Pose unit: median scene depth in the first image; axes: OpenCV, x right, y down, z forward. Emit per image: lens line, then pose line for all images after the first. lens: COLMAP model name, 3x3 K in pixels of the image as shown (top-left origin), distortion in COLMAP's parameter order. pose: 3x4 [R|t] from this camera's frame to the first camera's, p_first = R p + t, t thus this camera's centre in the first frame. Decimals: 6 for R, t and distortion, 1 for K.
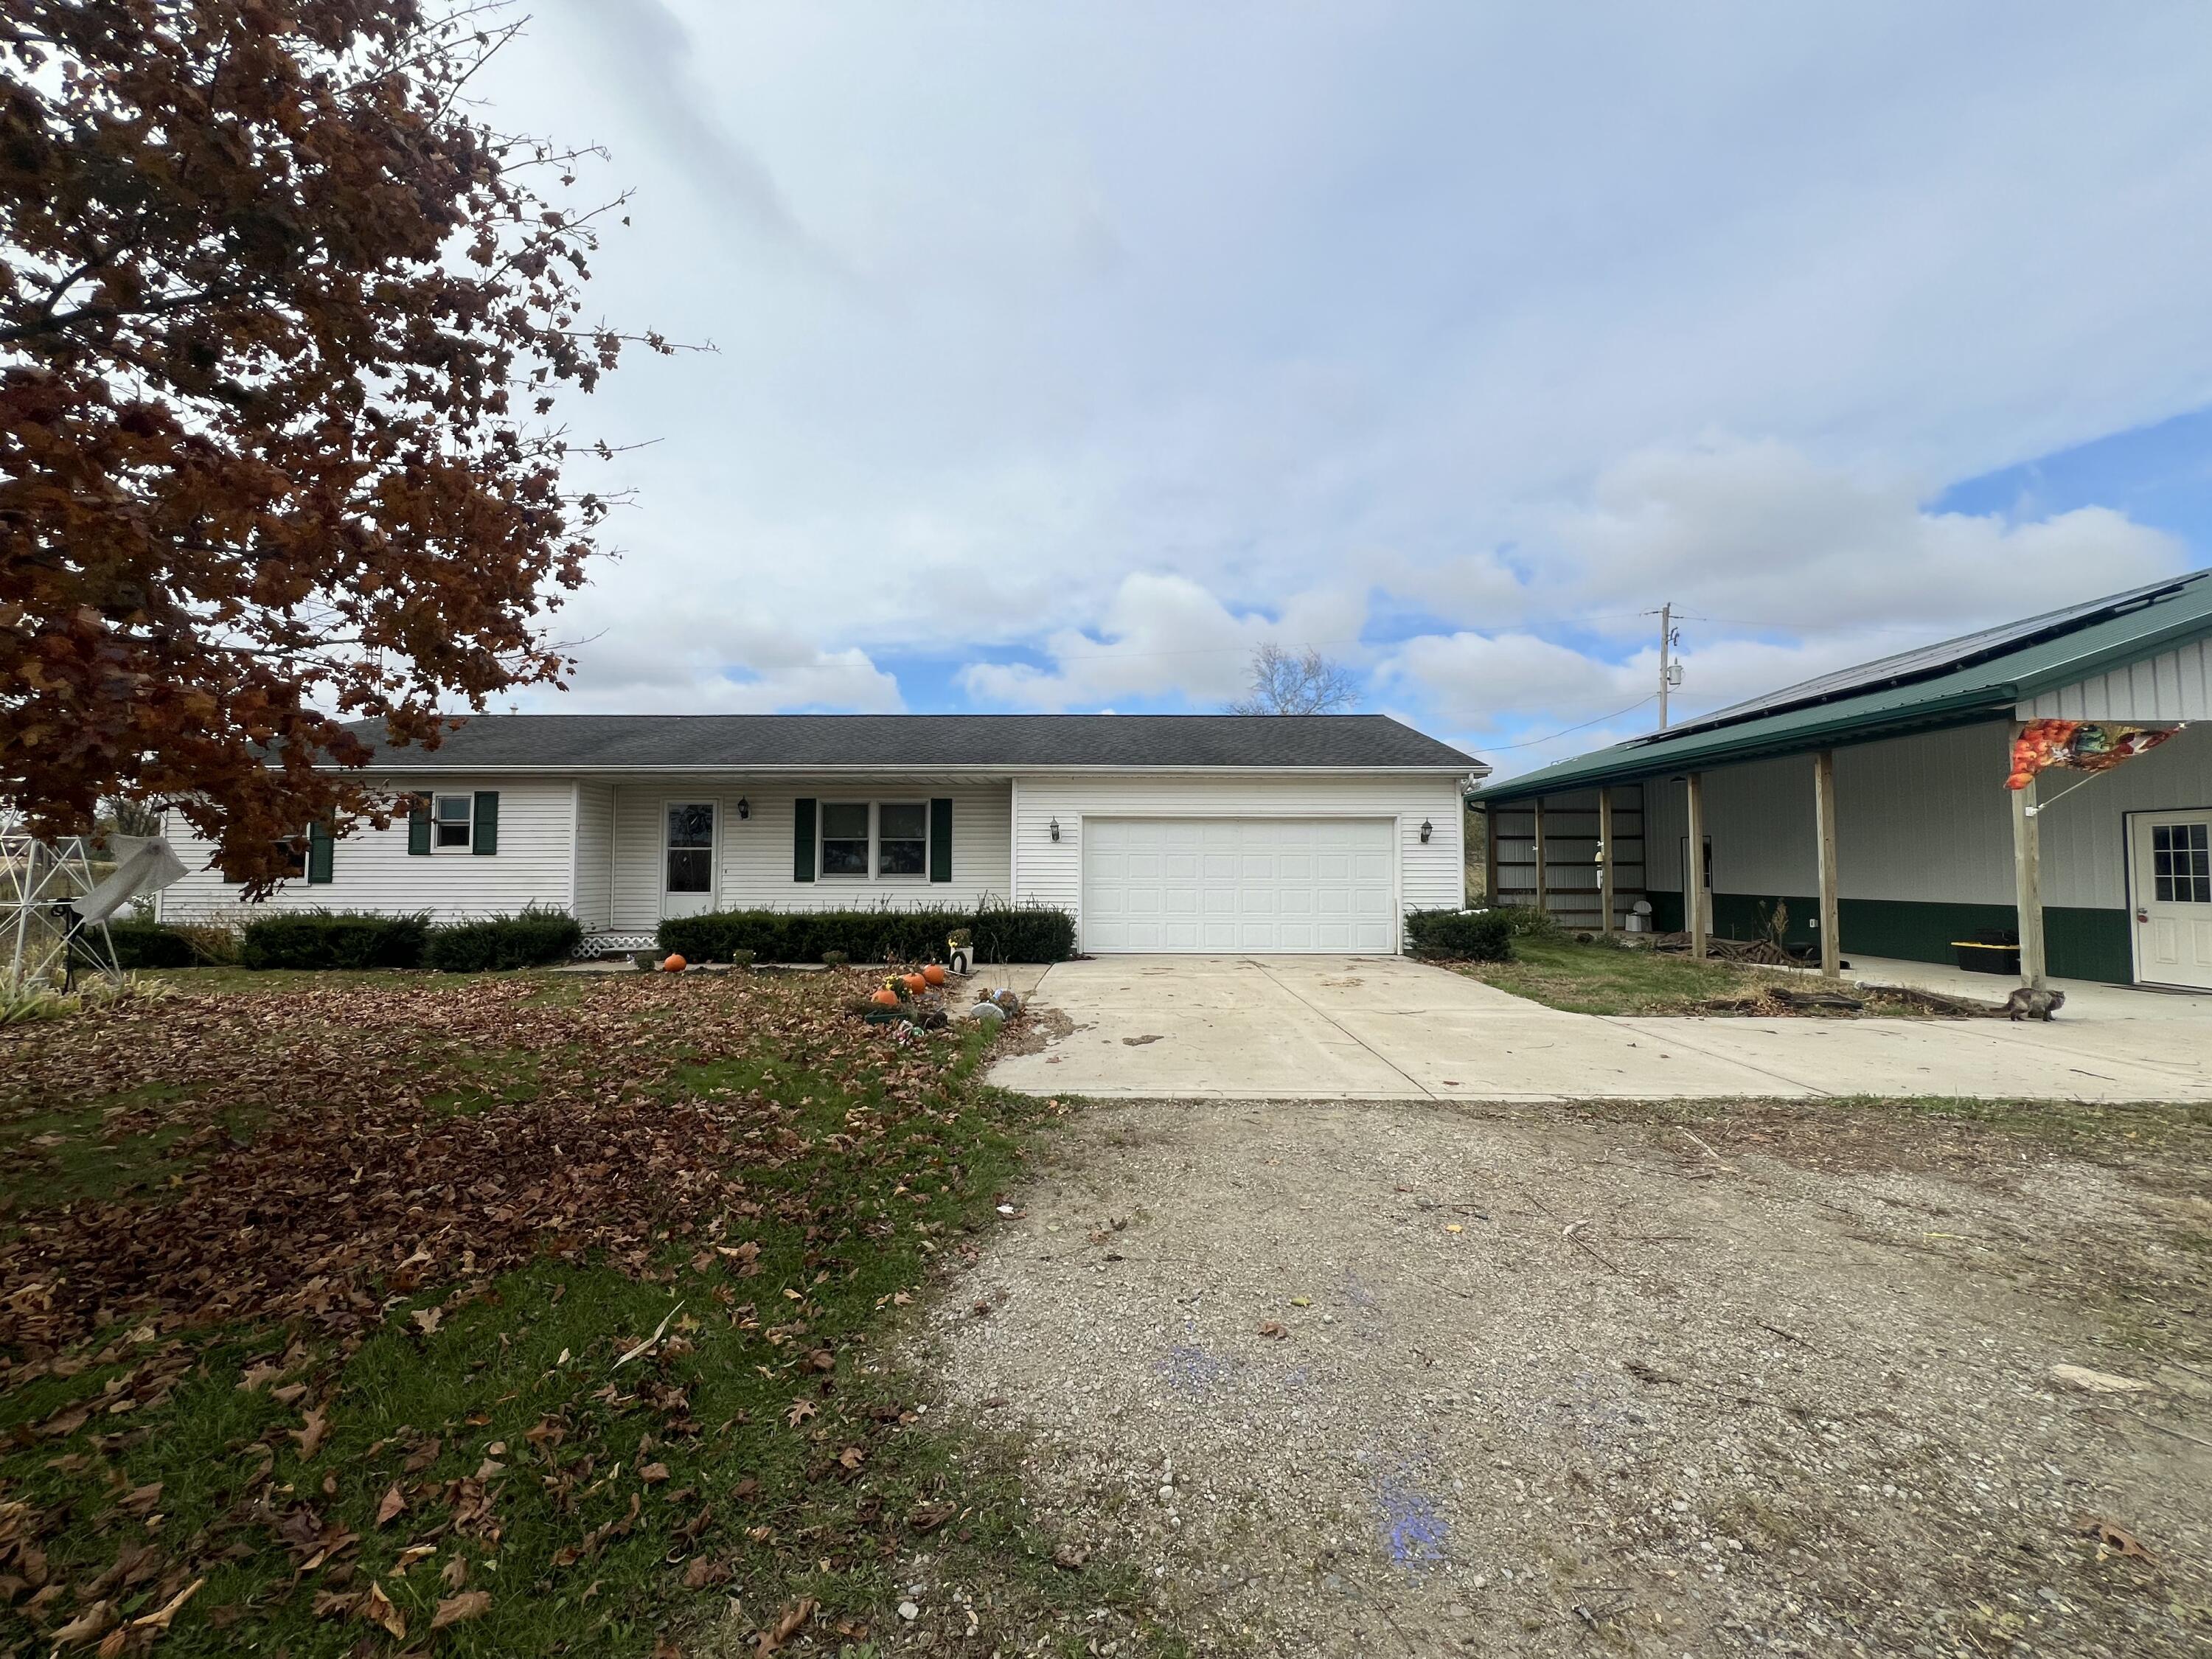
lens RADIAL K [[882.2, 0, 1105.2], [0, 882.2, 819.5], [0, 0, 1]] dist [-0.000411, -0.000366]
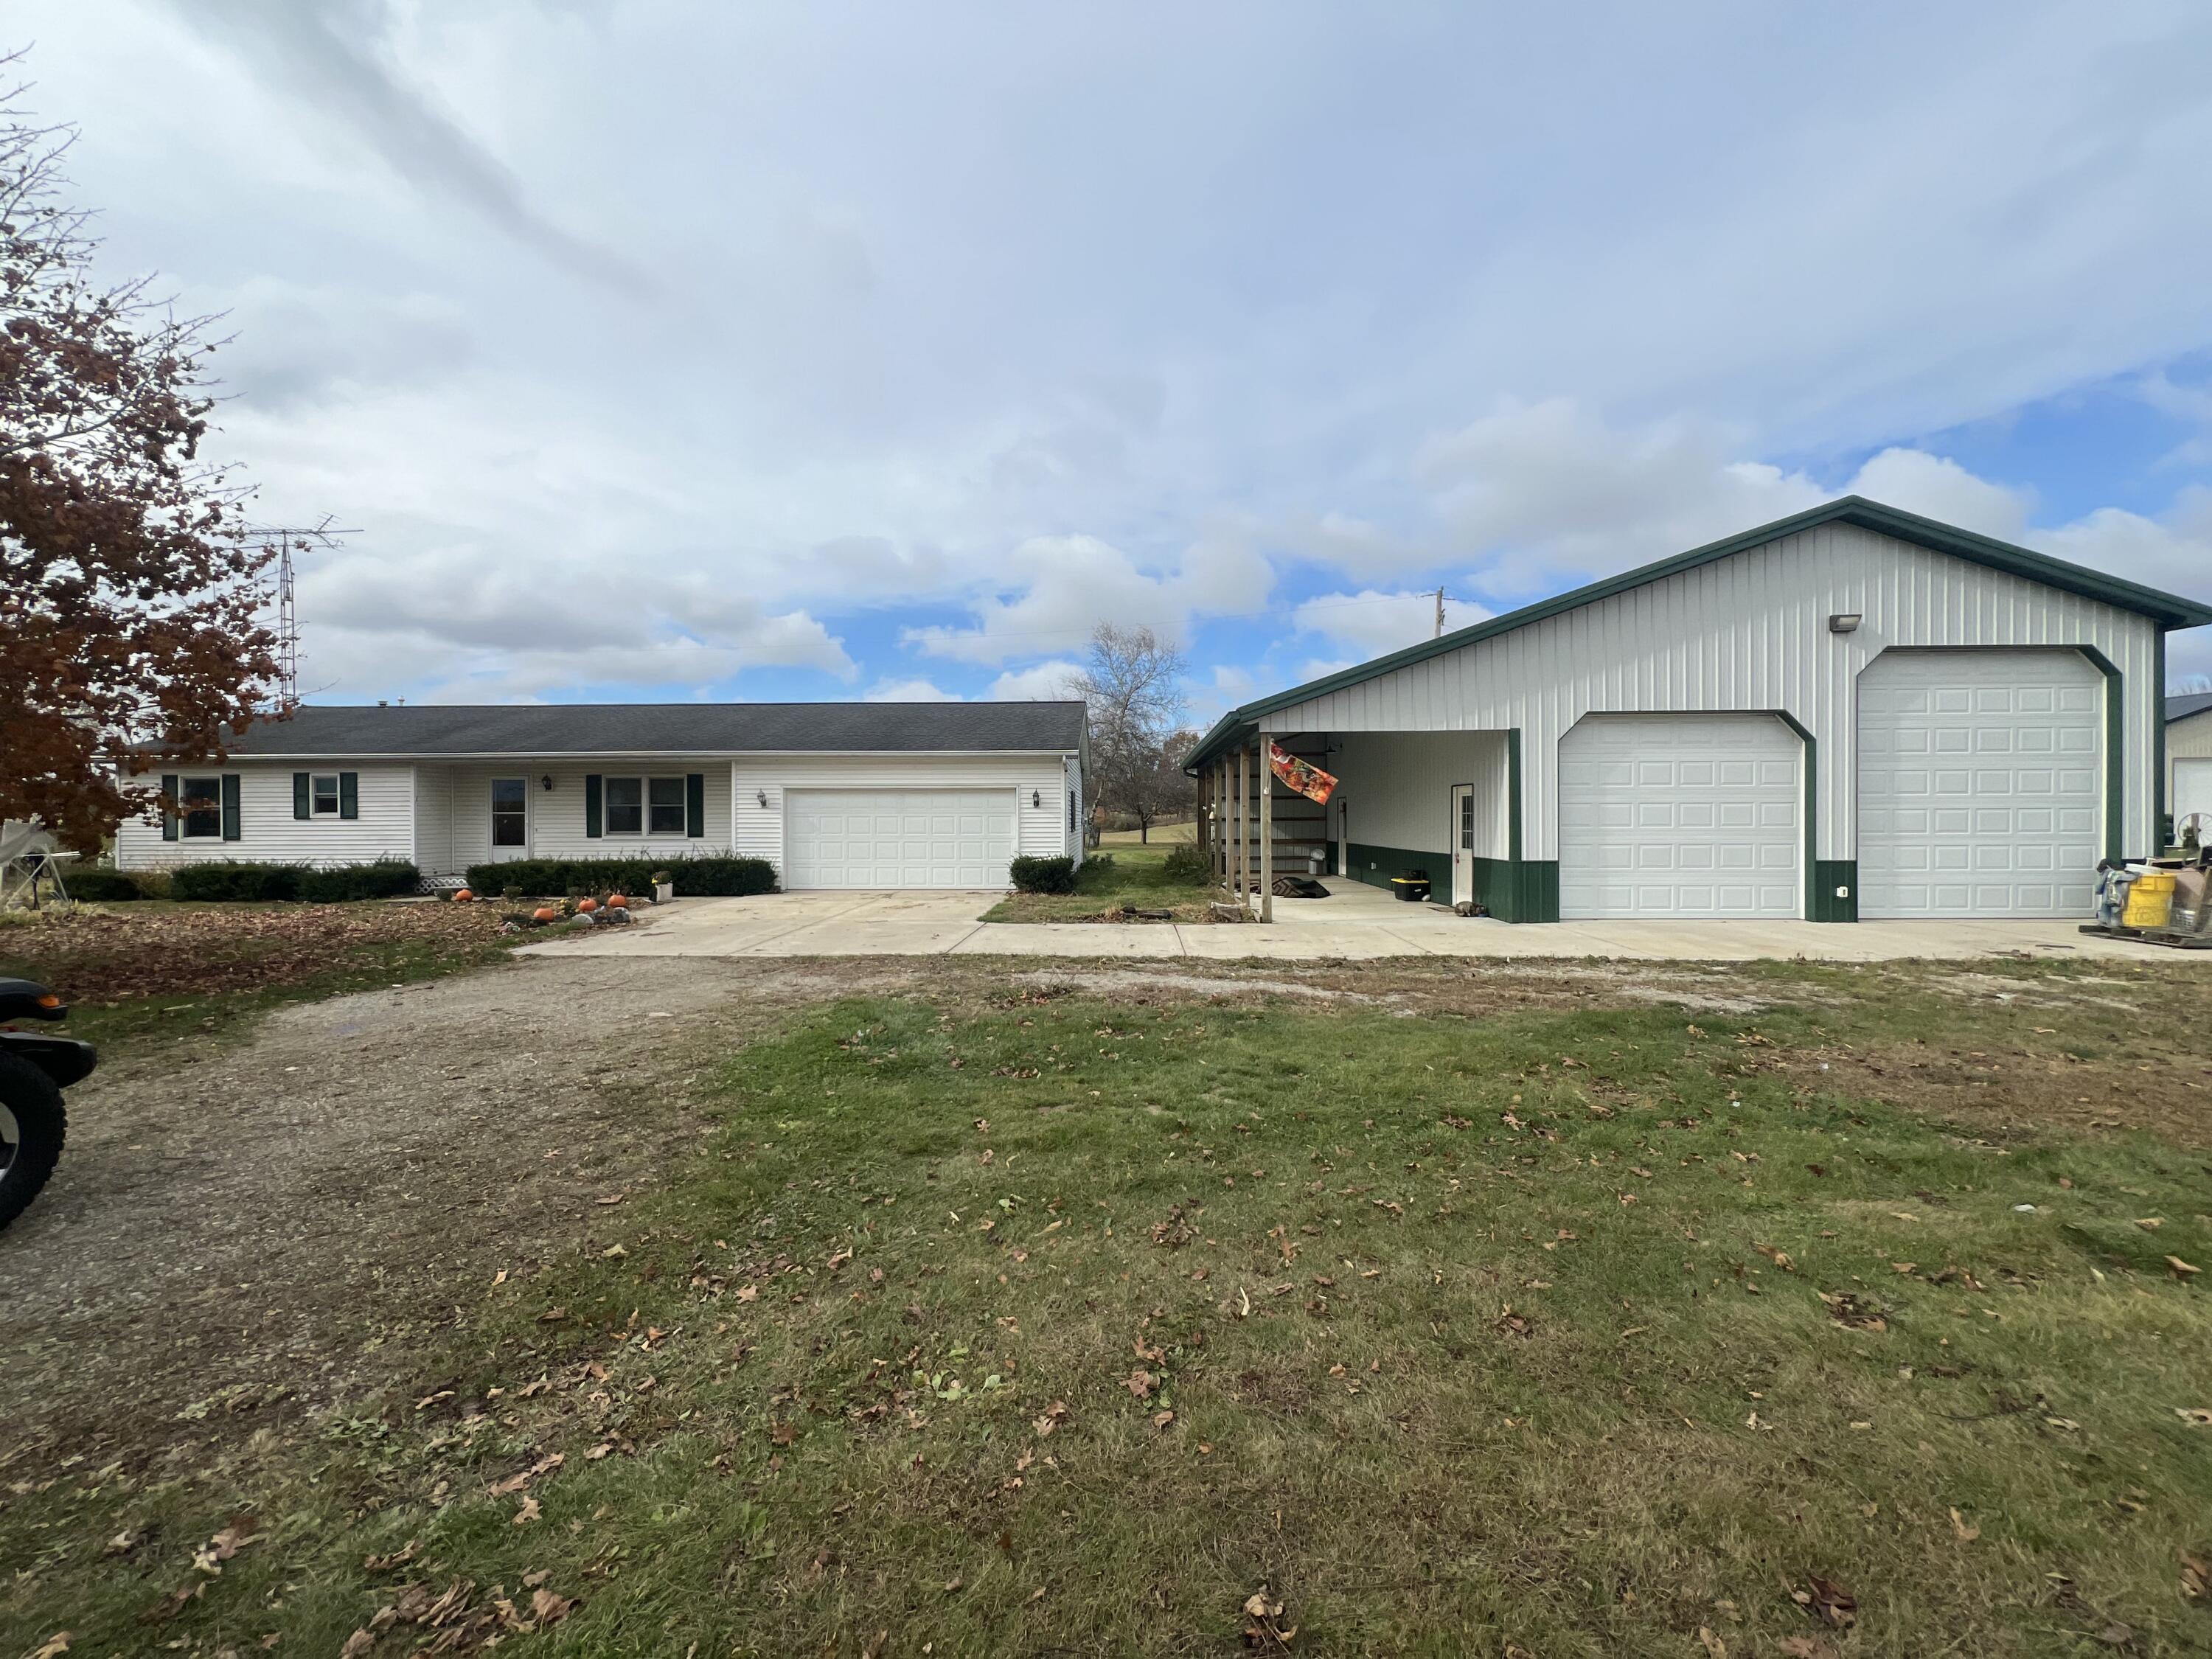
lens RADIAL K [[882.2, 0, 1096.1], [0, 882.2, 831.6], [0, 0, 1]] dist [-0.000411, -0.000366]
pose [[0.999683, -0.004145, -0.024851, 0.482440], [0.005904, 0.997451, 0.071105, -0.030979], [0.024493, -0.071229, 0.997159, -0.329587]]
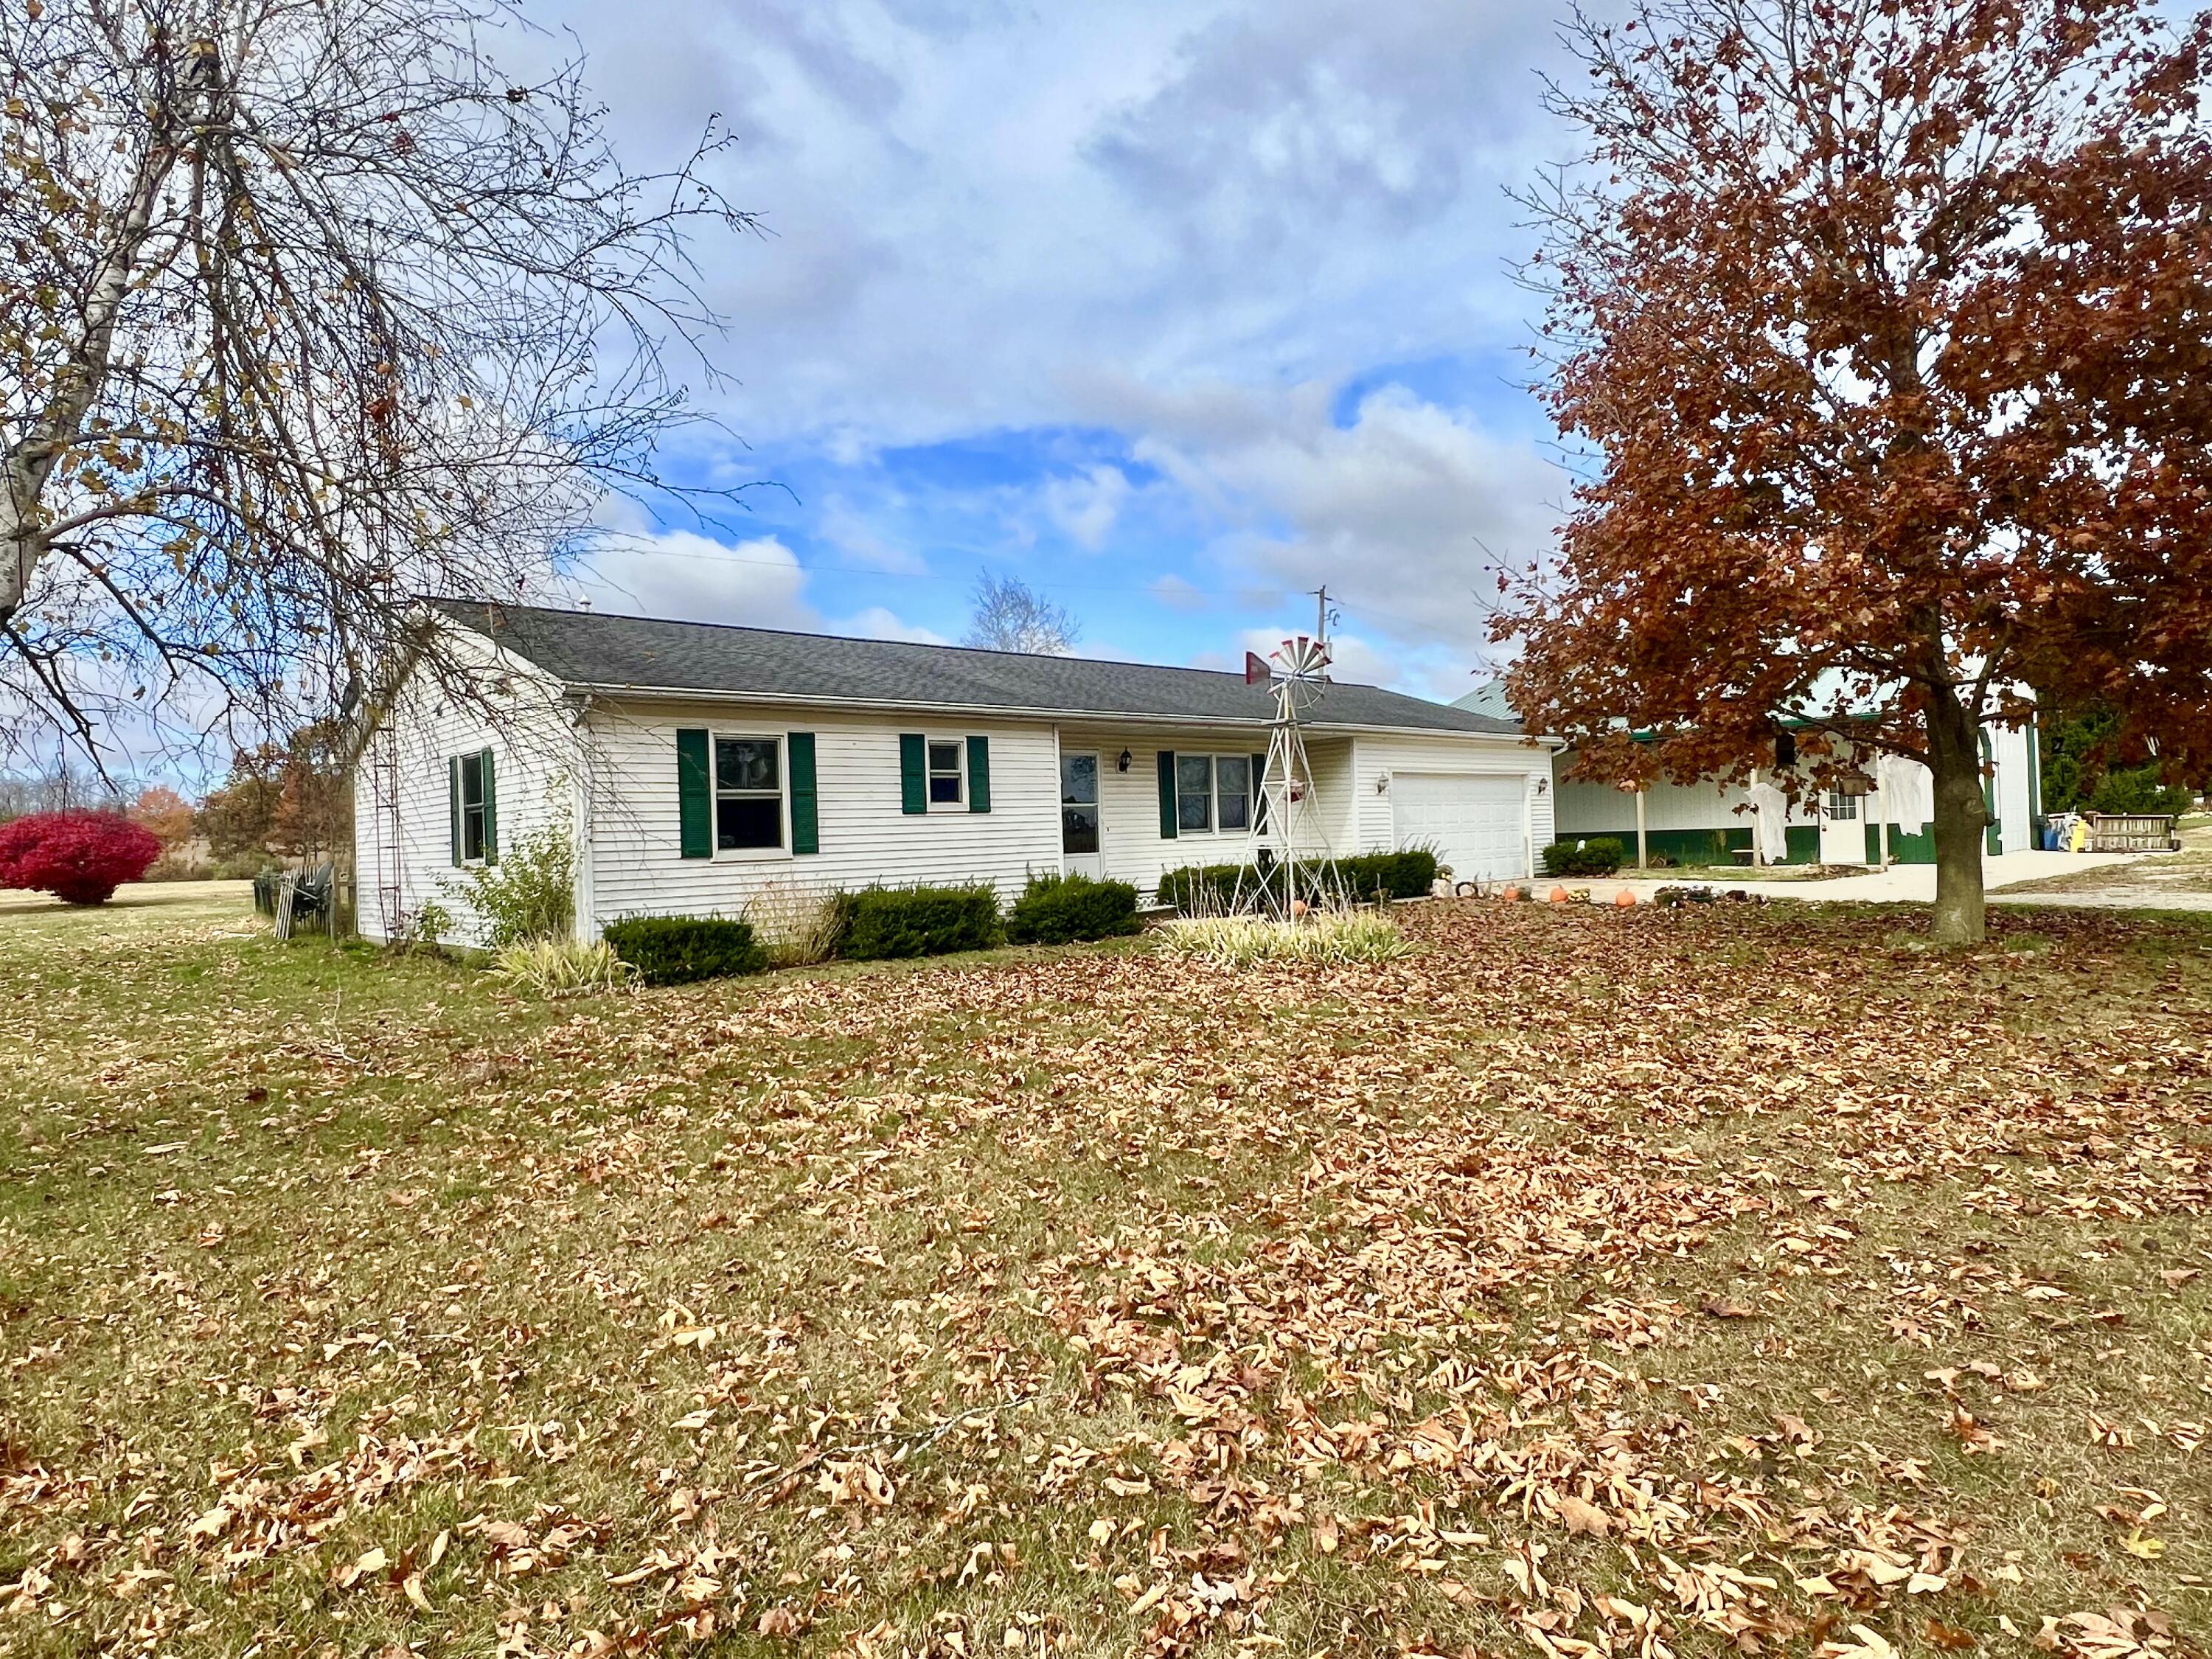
lens RADIAL K [[1230.2, 0, 1093.8], [0, 1230.2, 823.9], [0, 0, 1]] dist [-0.001068, 0.000051]
pose [[0.732218, -0.020325, 0.680767, -1.410421], [-0.005870, 0.999329, 0.036149, 0.008017], [-0.681045, -0.030465, 0.731608, 0.085258]]
